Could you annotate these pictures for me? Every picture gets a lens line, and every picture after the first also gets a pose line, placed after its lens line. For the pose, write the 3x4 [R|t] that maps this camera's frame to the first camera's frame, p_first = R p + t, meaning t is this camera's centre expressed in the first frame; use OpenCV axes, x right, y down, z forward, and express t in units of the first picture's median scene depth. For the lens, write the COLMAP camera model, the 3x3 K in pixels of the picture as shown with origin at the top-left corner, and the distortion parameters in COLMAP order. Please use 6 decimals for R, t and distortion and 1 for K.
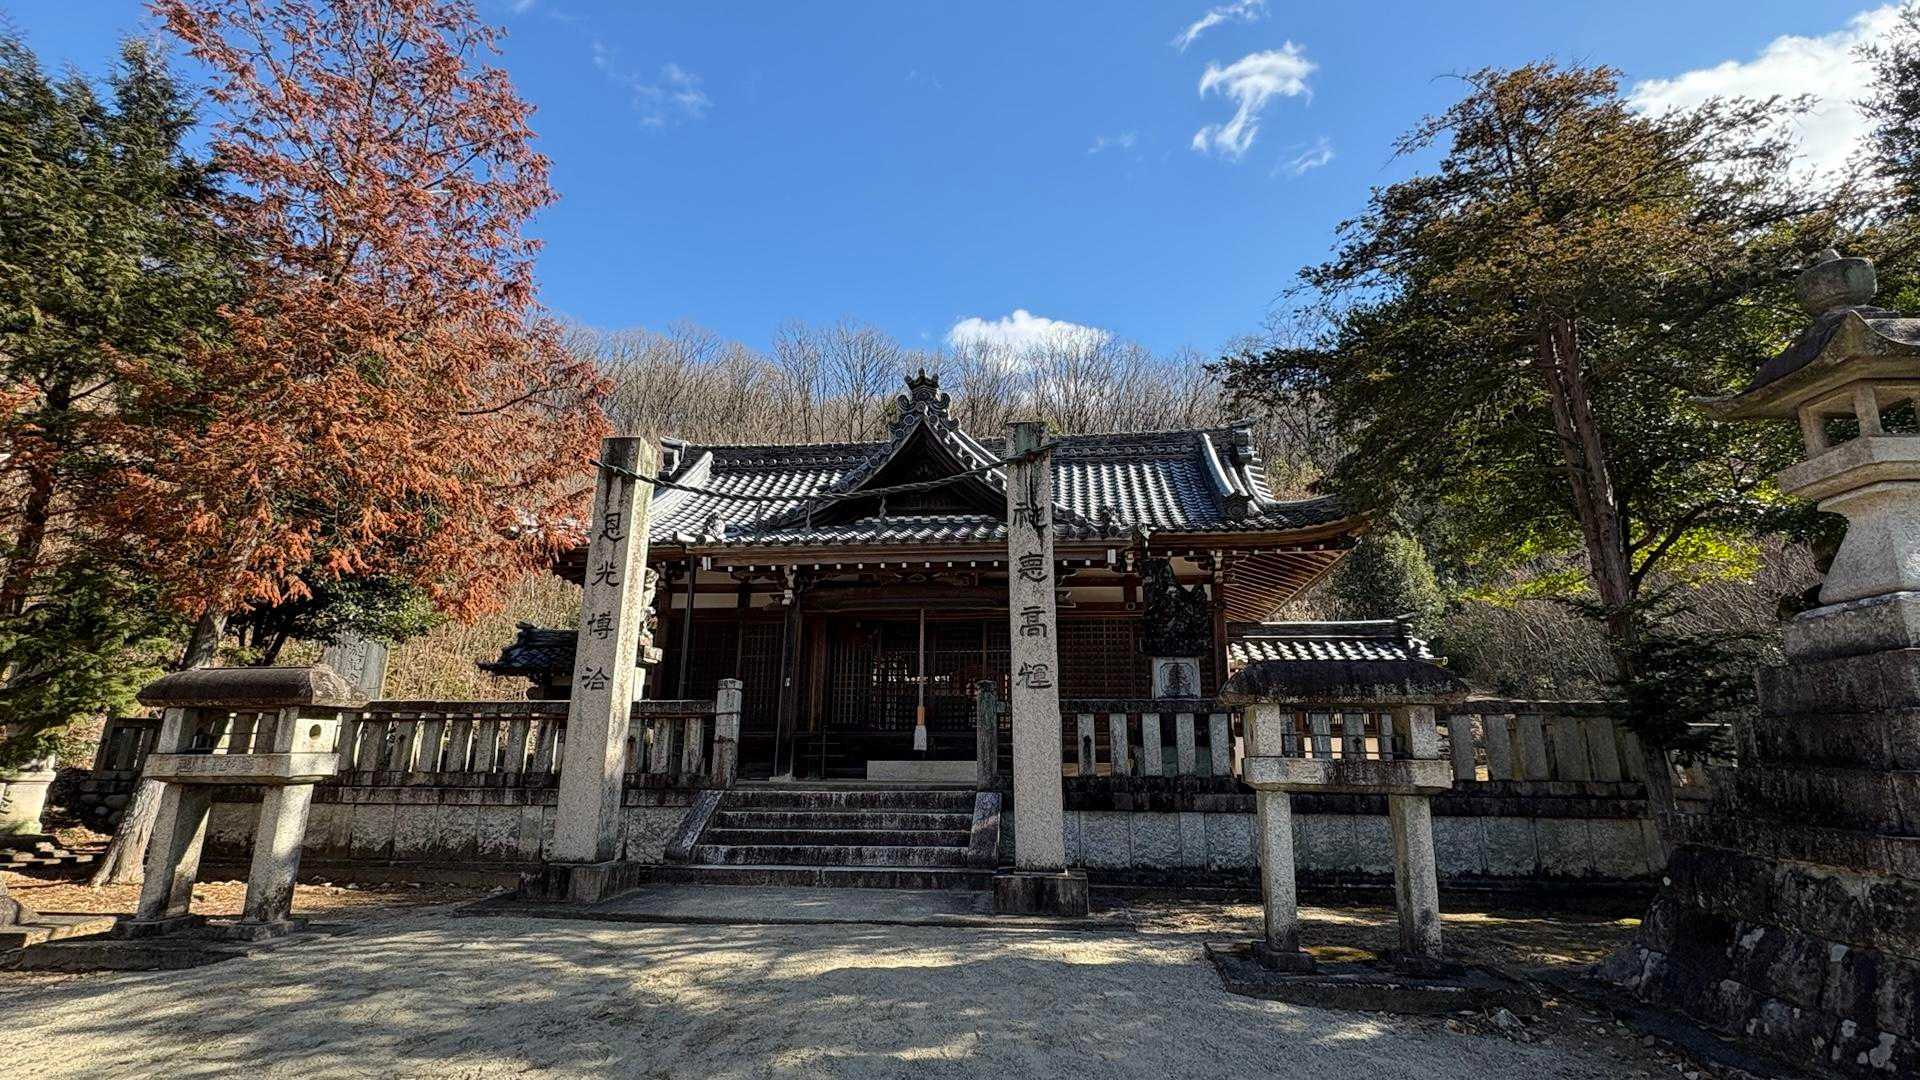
lens RADIAL K [[848.0, 0, 960.0], [0, 848.0, 540.0], [0, 0, 1]] dist [-0.004328, -0.000137]
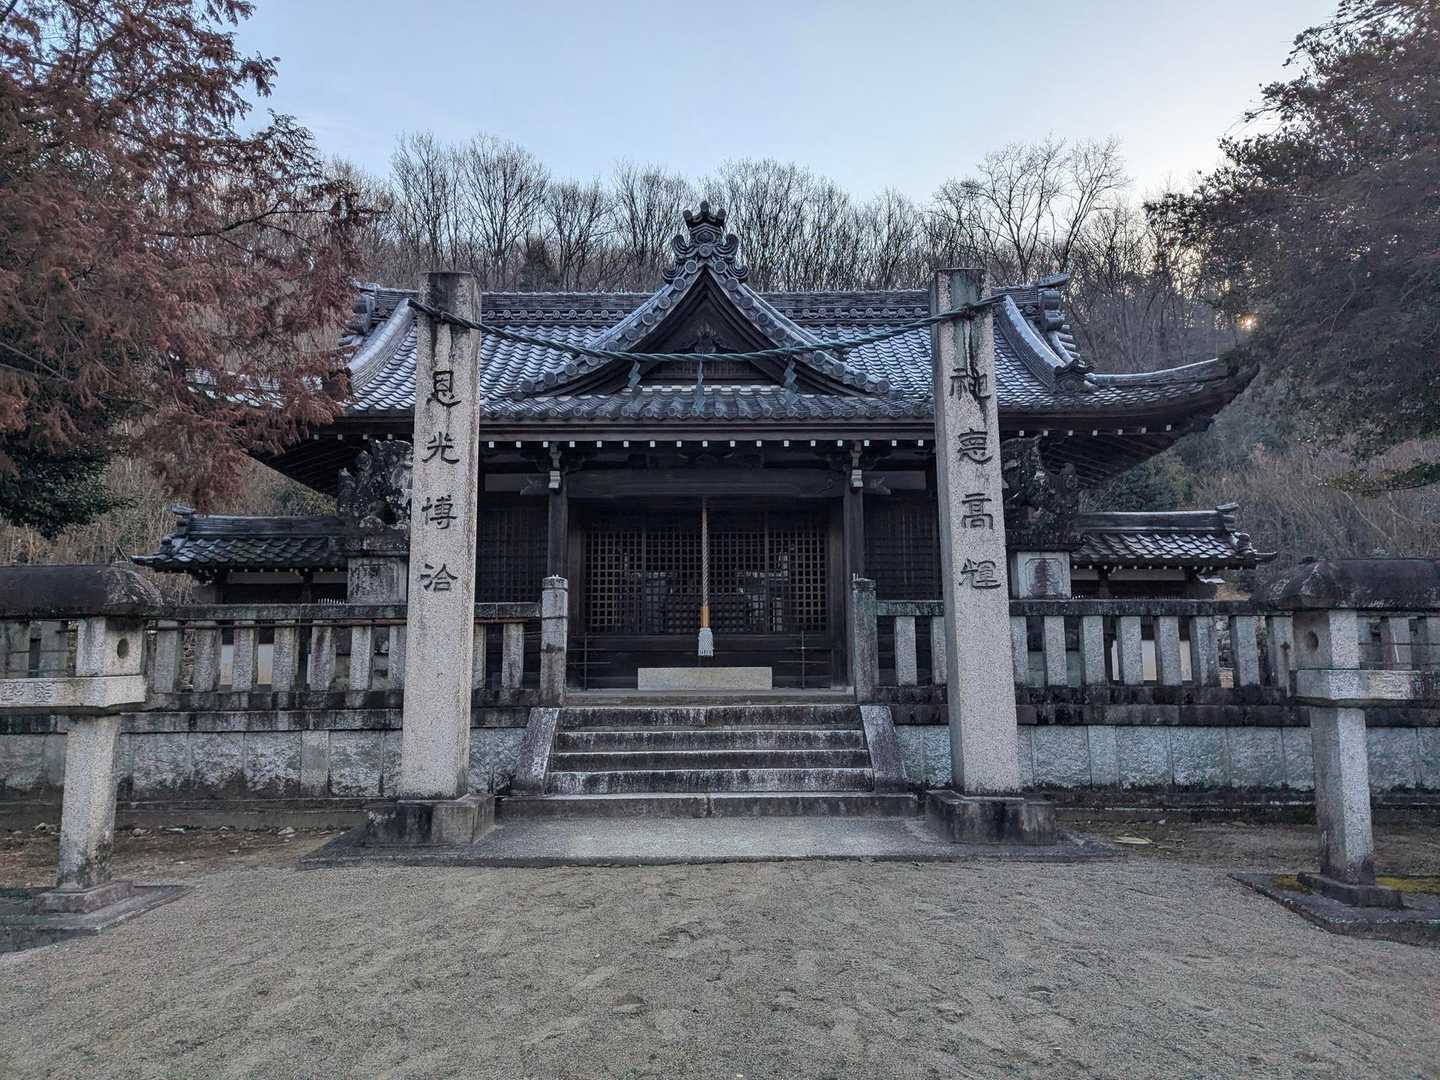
lens RADIAL K [[961.2, 0, 720.0], [0, 961.2, 540.0], [0, 0, 1]] dist [0.066171, -0.049070]
pose [[0.994619, 0.003399, 0.103549, -0.231436], [-0.016555, 0.991834, 0.126459, 0.006176], [-0.102273, -0.127492, 0.986553, 0.060259]]
